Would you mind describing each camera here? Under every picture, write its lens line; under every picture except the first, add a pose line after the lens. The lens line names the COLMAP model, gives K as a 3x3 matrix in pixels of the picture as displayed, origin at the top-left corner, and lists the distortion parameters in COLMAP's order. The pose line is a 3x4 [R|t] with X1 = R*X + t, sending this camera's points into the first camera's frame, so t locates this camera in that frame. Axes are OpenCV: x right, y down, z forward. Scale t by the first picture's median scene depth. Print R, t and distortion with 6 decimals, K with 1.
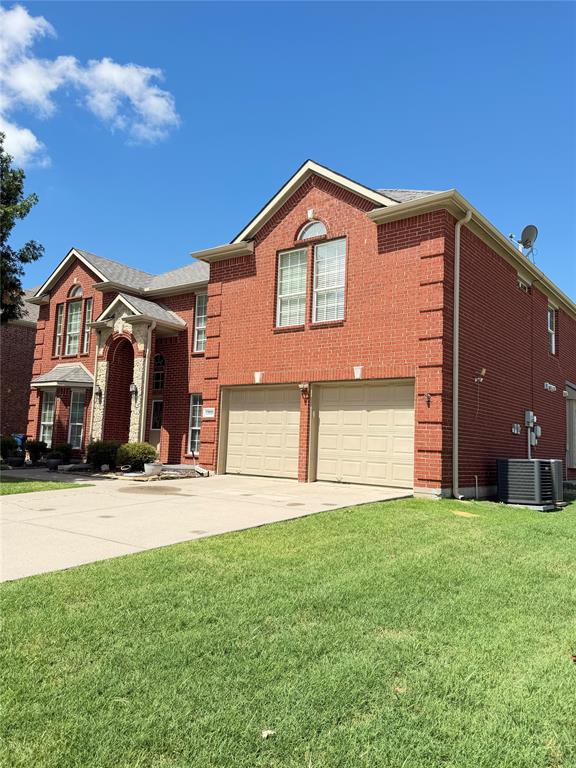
lens RADIAL K [[567.1, 0, 288.0], [0, 567.1, 384.0], [0, 0, 1]] dist [0.212212, -0.000046]
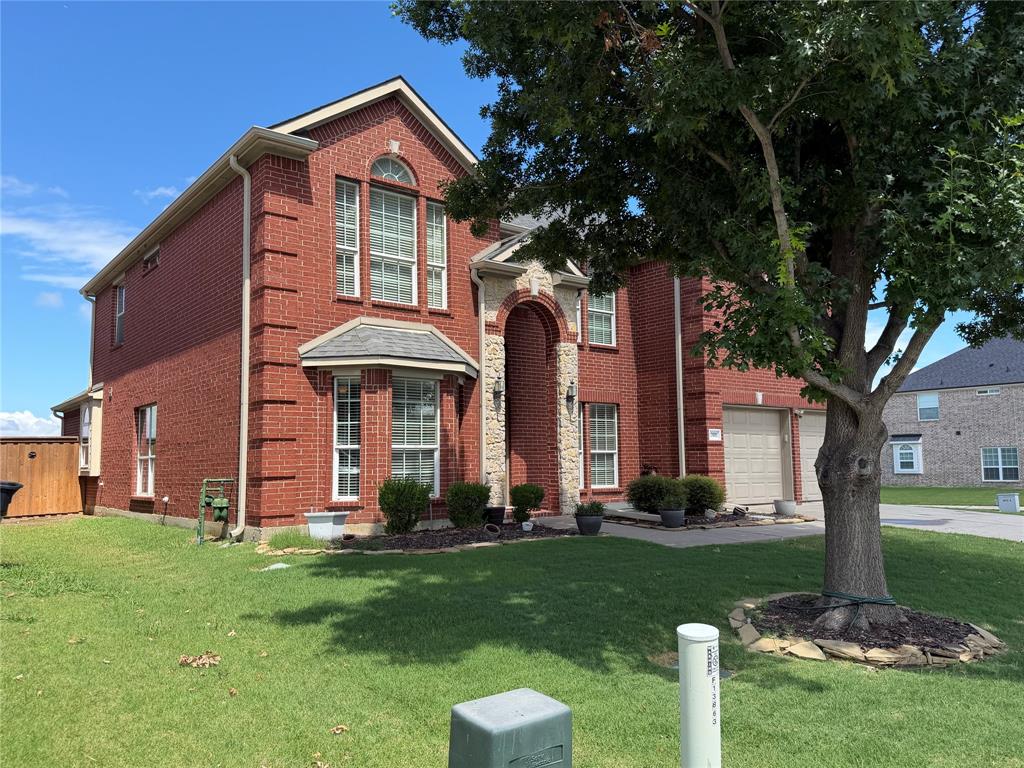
lens RADIAL K [[756.2, 0, 514.6], [0, 756.2, 402.2], [0, 0, 1]] dist [0.212212, -0.000046]
pose [[0.254723, 0.037275, 0.966295, -1.361697], [-0.081903, 0.996498, -0.016850, 0.048468], [-0.963539, -0.074850, 0.256884, 1.060429]]
